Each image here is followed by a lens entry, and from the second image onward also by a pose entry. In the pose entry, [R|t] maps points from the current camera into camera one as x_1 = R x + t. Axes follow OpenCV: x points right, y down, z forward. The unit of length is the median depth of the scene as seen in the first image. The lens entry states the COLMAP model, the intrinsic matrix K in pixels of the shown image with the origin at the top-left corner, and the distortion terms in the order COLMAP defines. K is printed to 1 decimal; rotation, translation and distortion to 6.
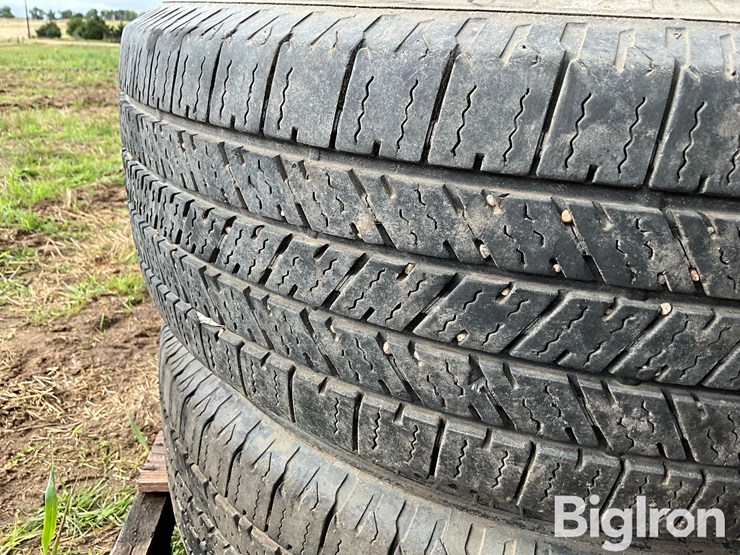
lens RADIAL K [[623.2, 0, 364.4], [0, 623.2, 277.5], [0, 0, 1]] dist [0.082640, -0.158816]
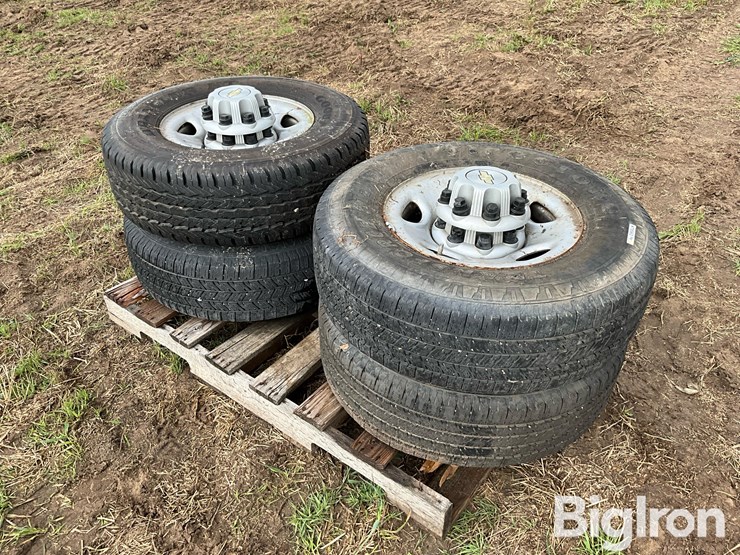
lens RADIAL K [[623.2, 0, 365.4], [0, 623.2, 271.4], [0, 0, 1]] dist [0.082640, -0.158816]
pose [[0.640380, -0.482668, 0.597448, -3.375913], [0.317536, 0.874655, 0.366264, -2.621537], [-0.699345, -0.044837, 0.713376, -1.116473]]
